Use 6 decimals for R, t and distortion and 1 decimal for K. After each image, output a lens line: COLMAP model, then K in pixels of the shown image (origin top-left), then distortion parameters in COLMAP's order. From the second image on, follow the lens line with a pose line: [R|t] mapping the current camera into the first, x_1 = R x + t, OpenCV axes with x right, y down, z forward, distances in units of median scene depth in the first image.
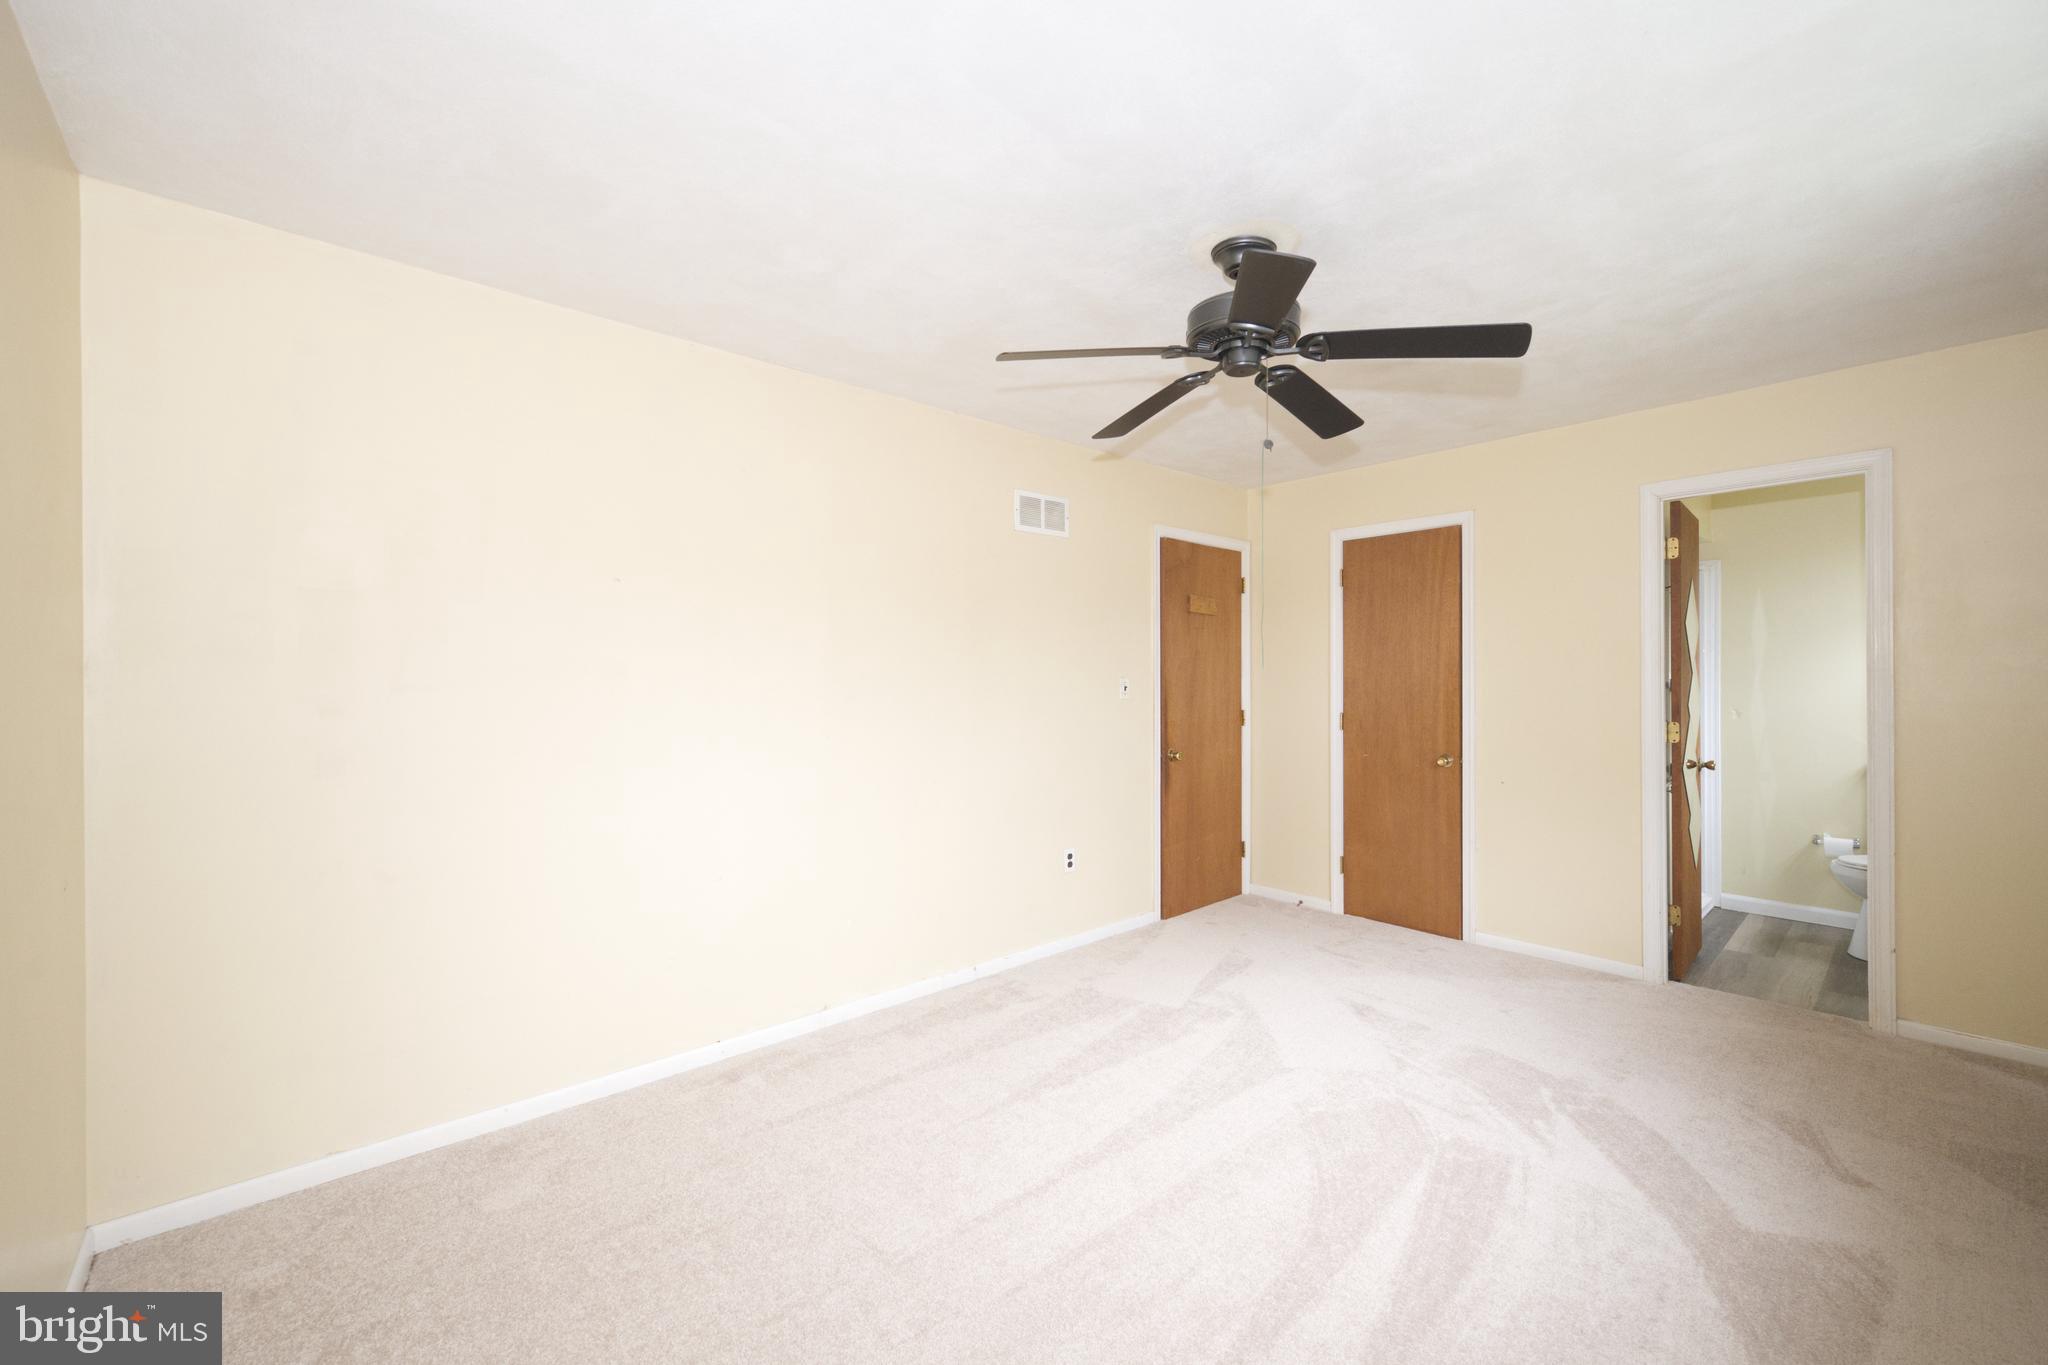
lens RADIAL K [[813.8, 0, 1024.0], [0, 813.8, 682.5], [0, 0, 1]] dist [0.001222, -0.000055]
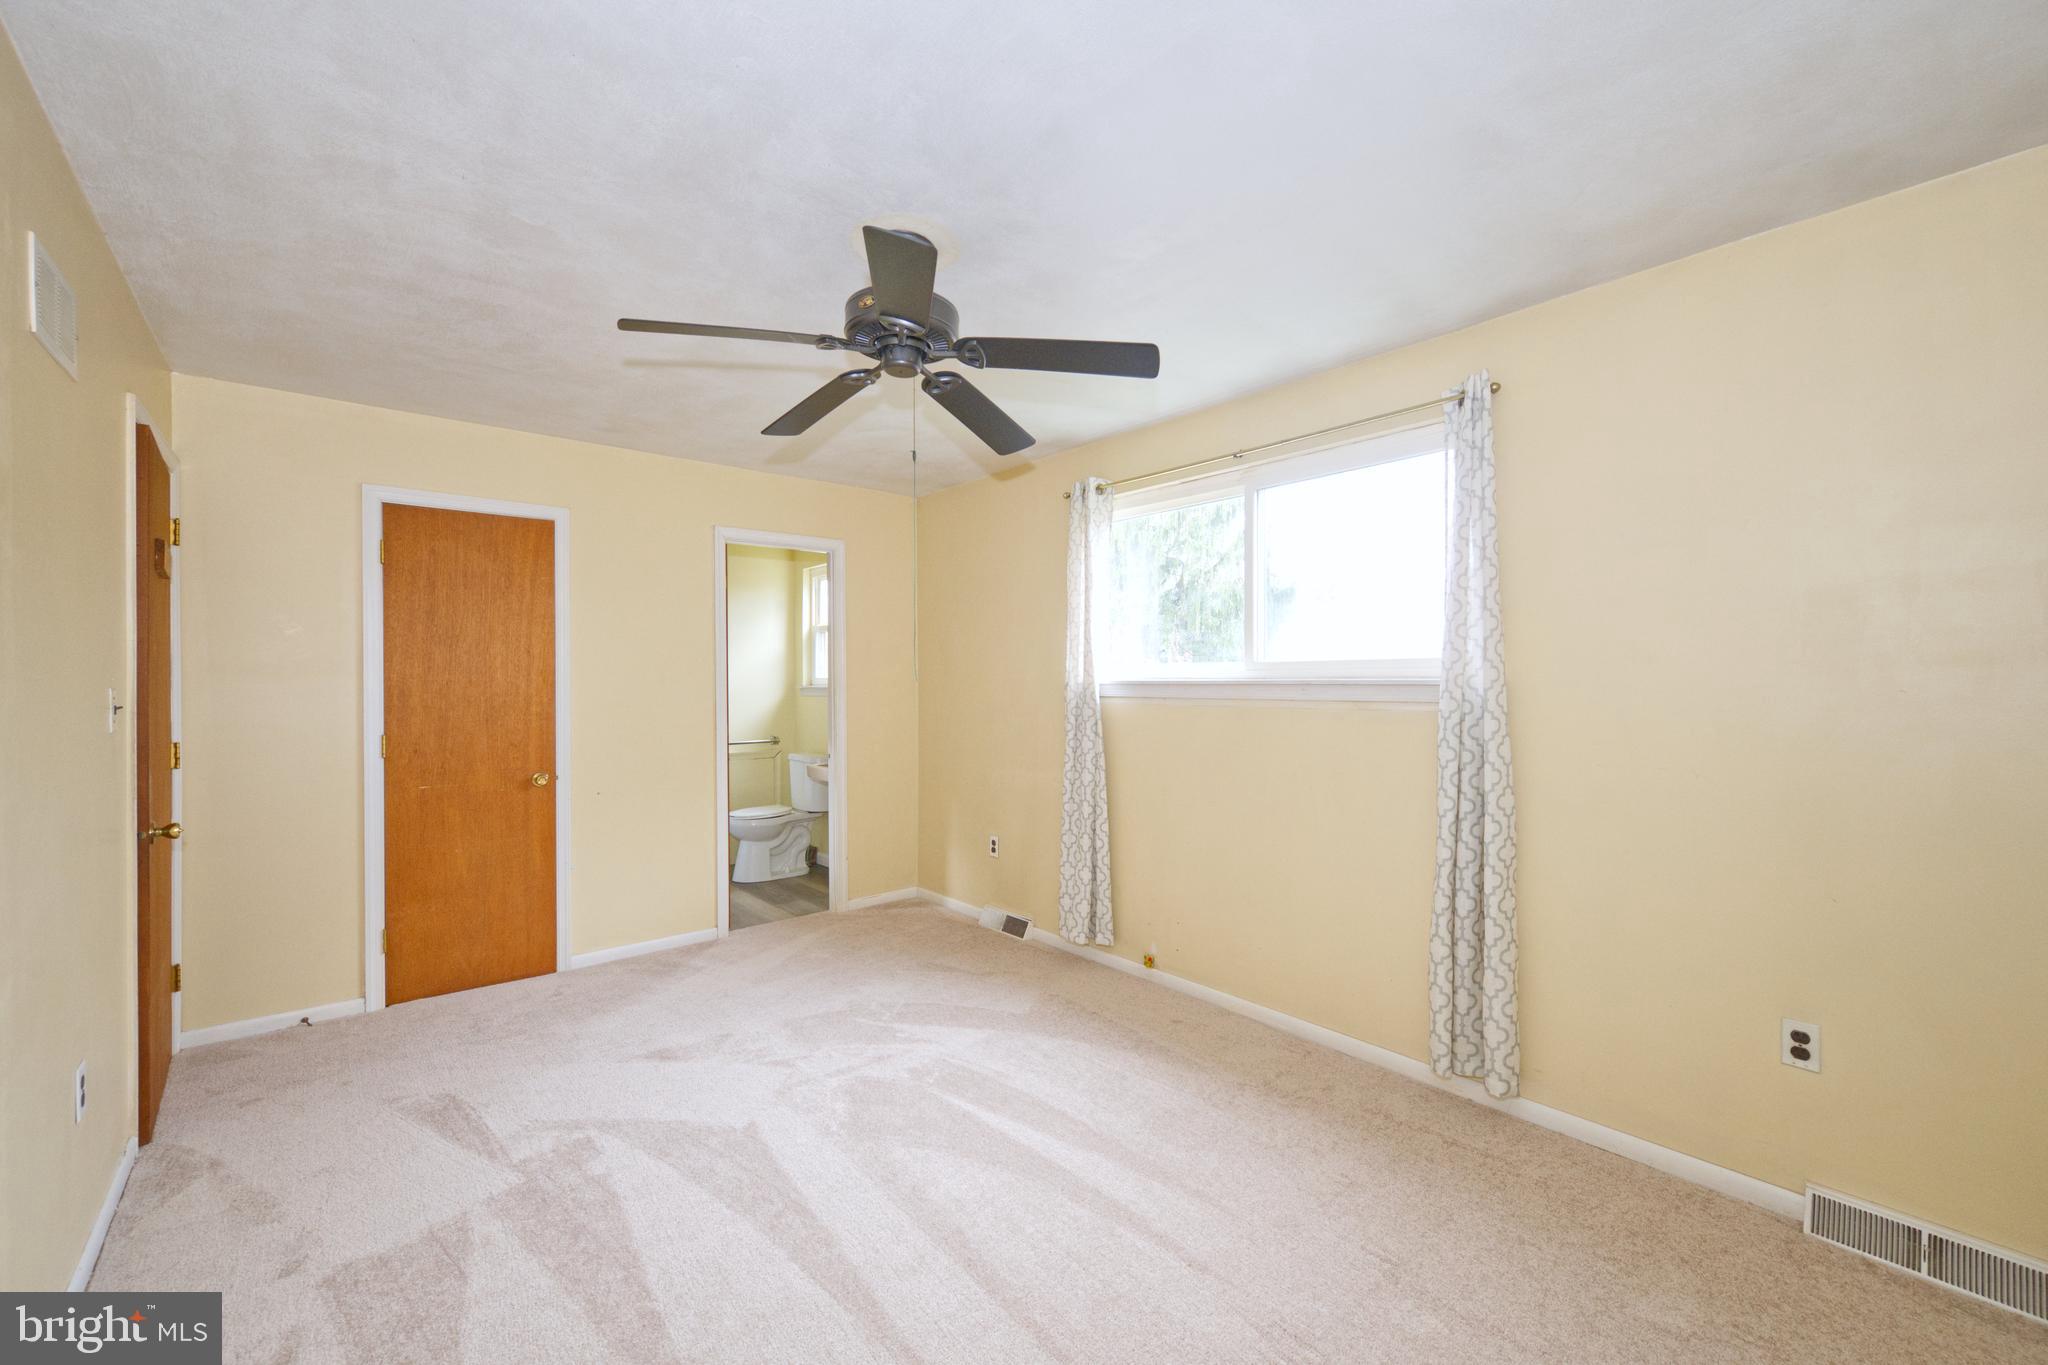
lens RADIAL K [[813.8, 0, 1024.0], [0, 813.8, 682.5], [0, 0, 1]] dist [0.001222, -0.000055]
pose [[0.041620, 0.002697, 0.999130, -0.380674], [0.014555, 0.999889, -0.003306, 0.000864], [-0.999028, 0.014680, 0.041576, 0.458458]]
